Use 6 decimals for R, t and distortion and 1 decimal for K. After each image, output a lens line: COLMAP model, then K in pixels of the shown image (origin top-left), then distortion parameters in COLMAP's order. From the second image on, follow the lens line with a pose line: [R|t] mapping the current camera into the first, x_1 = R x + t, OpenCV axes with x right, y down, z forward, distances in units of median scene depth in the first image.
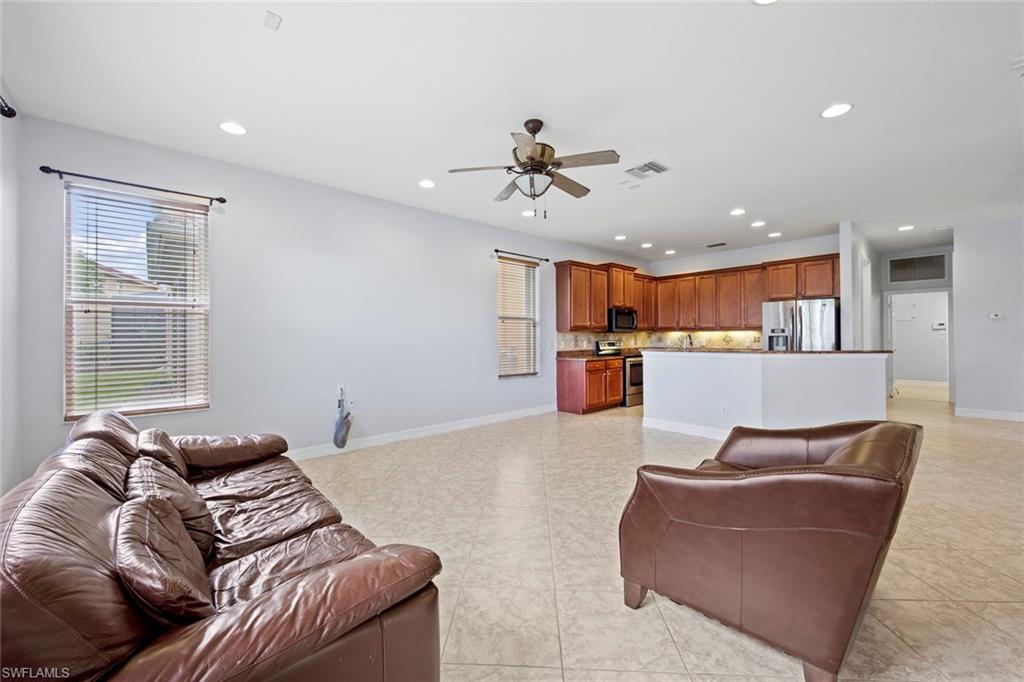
lens RADIAL K [[398.9, 0, 505.2], [0, 398.9, 334.2], [0, 0, 1]] dist [0.005793, -0.004313]
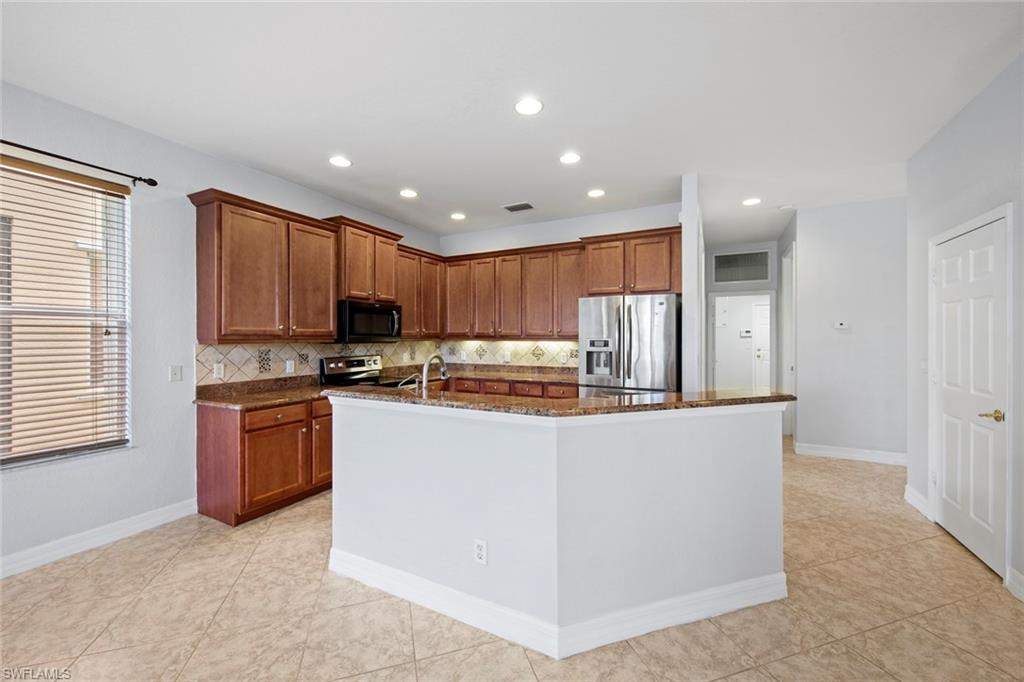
lens RADIAL K [[398.9, 0, 507.3], [0, 398.9, 336.5], [0, 0, 1]] dist [0.005793, -0.004313]
pose [[0.935108, 0.003617, 0.354345, 0.297205], [-0.006128, 0.999963, 0.005965, -0.020107], [-0.354310, -0.007749, 0.935096, 0.424801]]
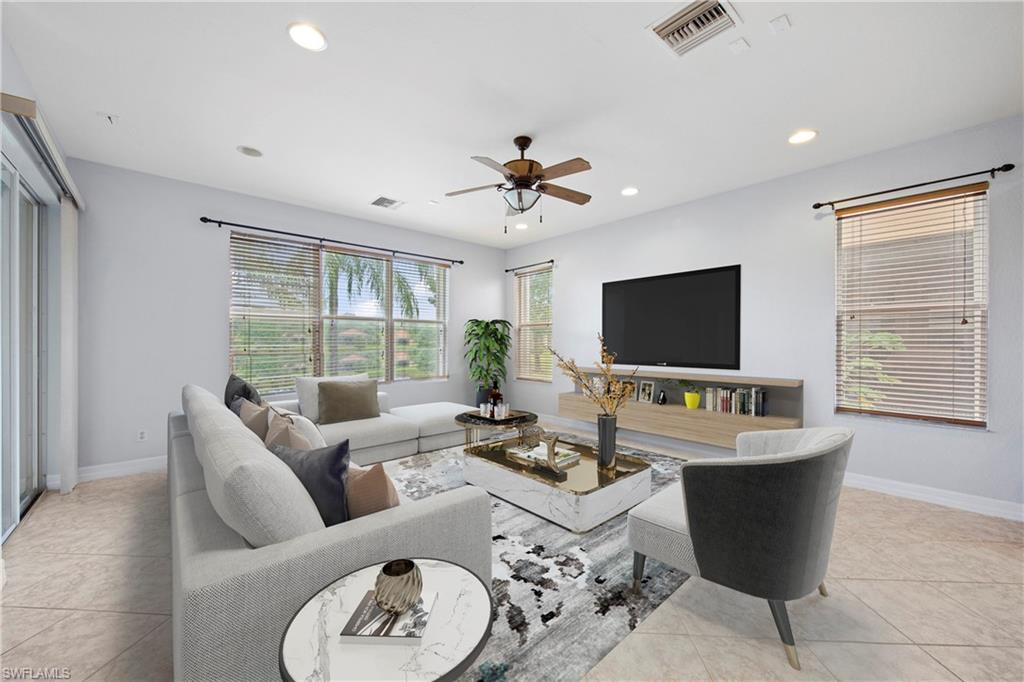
lens RADIAL K [[398.9, 0, 518.7], [0, 398.9, 343.7], [0, 0, 1]] dist [0.005793, -0.004313]
pose [[0.007124, 0.005762, -0.999958, 0.502763], [0.004275, 0.999974, 0.005792, 0.000446], [0.999965, -0.004317, 0.007099, 0.439947]]
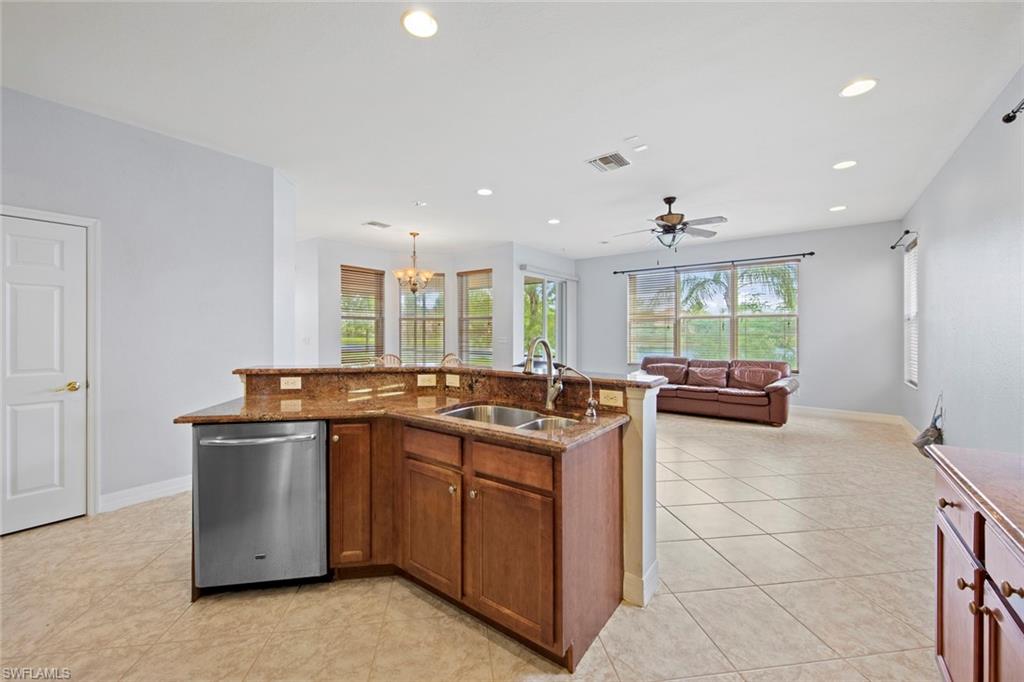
lens RADIAL K [[398.9, 0, 502.3], [0, 398.9, 333.5], [0, 0, 1]] dist [0.005793, -0.004313]
pose [[-0.984069, 0.007084, -0.177647, 0.442320], [0.007669, 0.999967, -0.002607, -0.003383], [0.177623, -0.003928, -0.984091, 1.080445]]
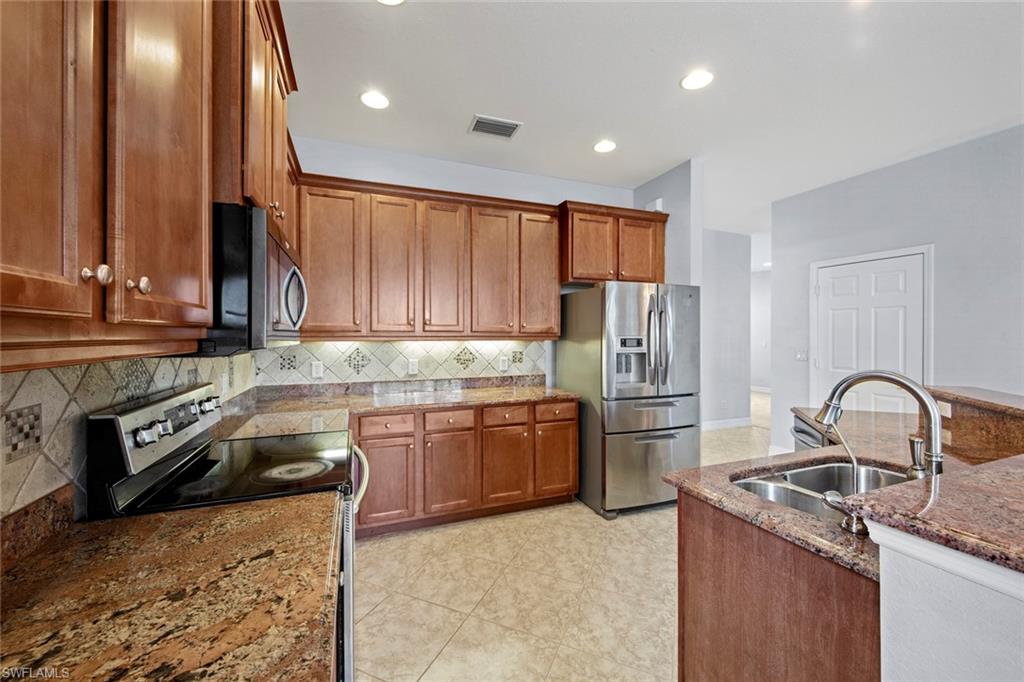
lens RADIAL K [[398.9, 0, 514.4], [0, 398.9, 337.6], [0, 0, 1]] dist [0.005793, -0.004313]
pose [[0.353977, -0.002107, 0.935252, 0.164816], [-0.008915, 0.999944, 0.005627, -0.014247], [-0.935212, -0.010329, 0.353939, 0.880995]]
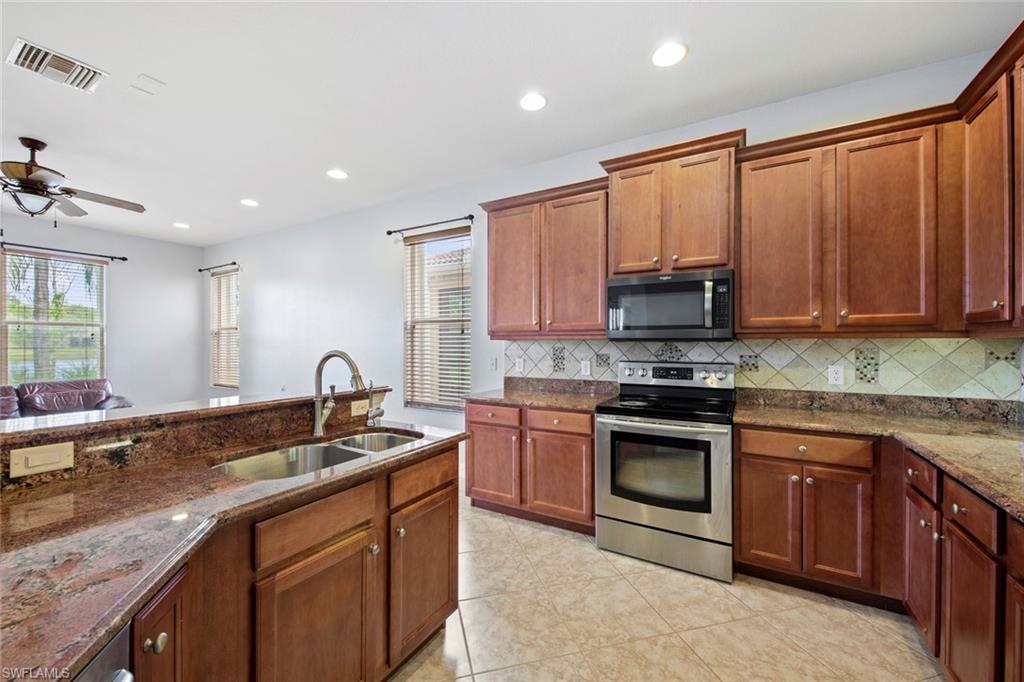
lens RADIAL K [[398.9, 0, 516.4], [0, 398.9, 342.9], [0, 0, 1]] dist [0.005793, -0.004313]
pose [[0.312612, 0.005689, -0.949864, 0.636015], [0.007530, 0.999936, 0.008467, -0.007342], [0.949851, -0.009800, 0.312549, 0.829684]]
